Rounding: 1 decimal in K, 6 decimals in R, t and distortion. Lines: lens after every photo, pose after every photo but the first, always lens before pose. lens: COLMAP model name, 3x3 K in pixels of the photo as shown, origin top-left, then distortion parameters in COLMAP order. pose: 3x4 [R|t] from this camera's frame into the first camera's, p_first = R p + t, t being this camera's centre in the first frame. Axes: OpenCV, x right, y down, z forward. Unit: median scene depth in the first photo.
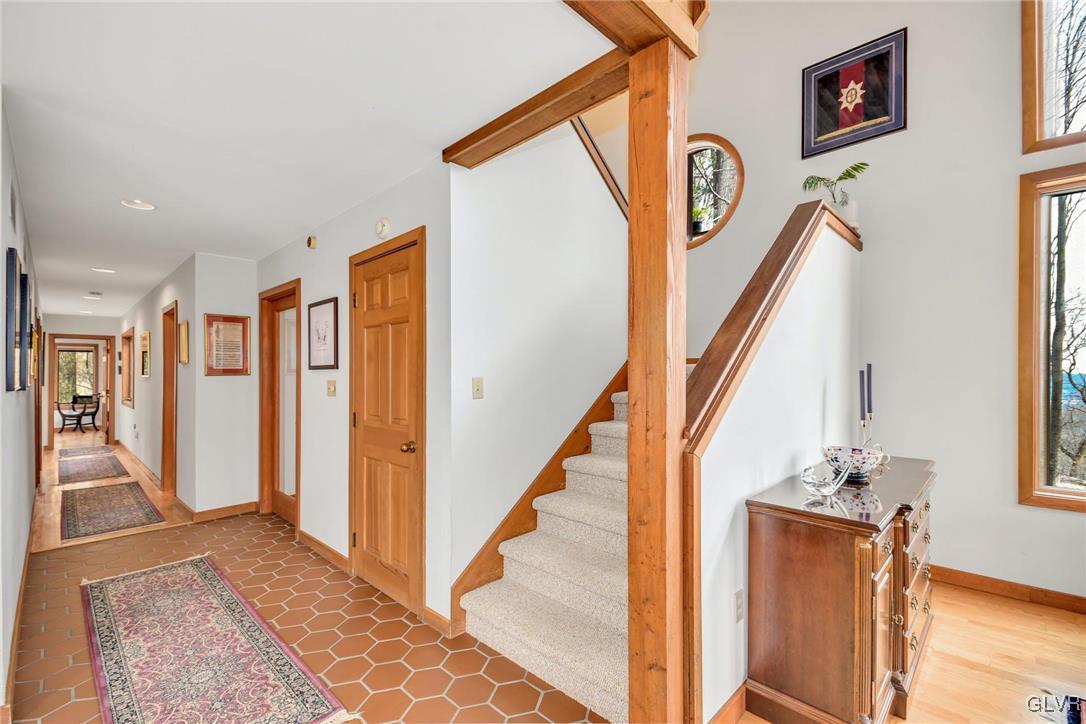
lens RADIAL K [[485.1, 0, 525.0], [0, 485.1, 381.6], [0, 0, 1]] dist [0.012372, -0.000531]
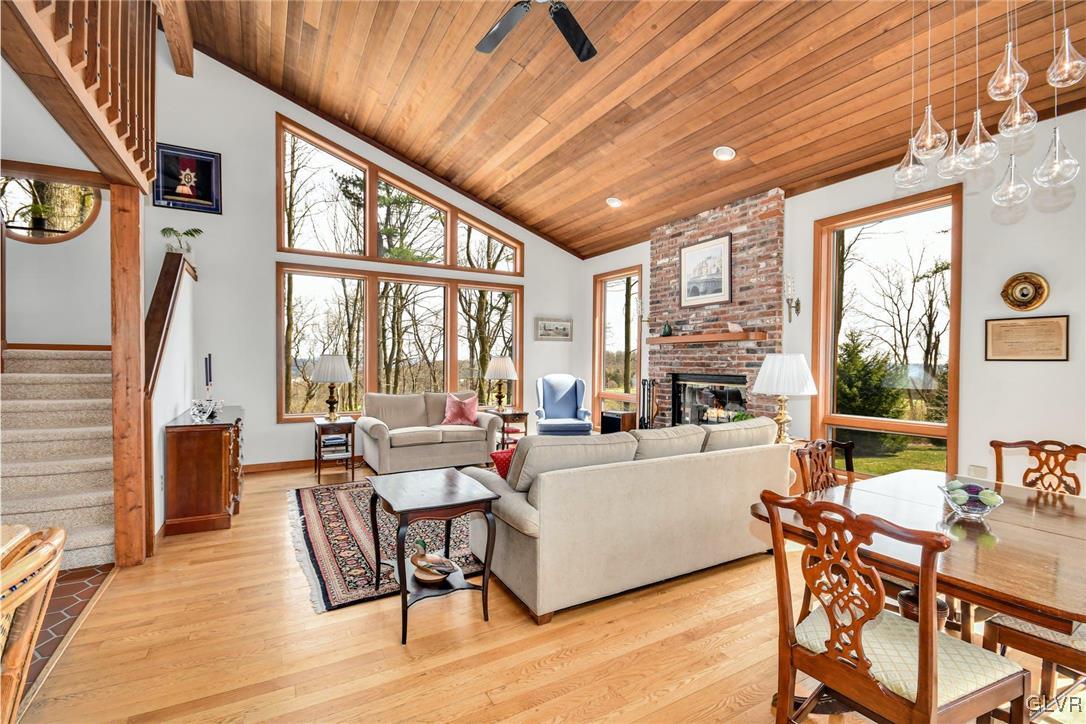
lens RADIAL K [[485.1, 0, 550.7], [0, 485.1, 363.1], [0, 0, 1]] dist [0.012372, -0.000531]
pose [[0.249170, -0.001282, 0.968459, -1.027780], [0.001132, 0.999999, 0.001032, 0.001107], [-0.968459, 0.000839, 0.249171, -0.936054]]
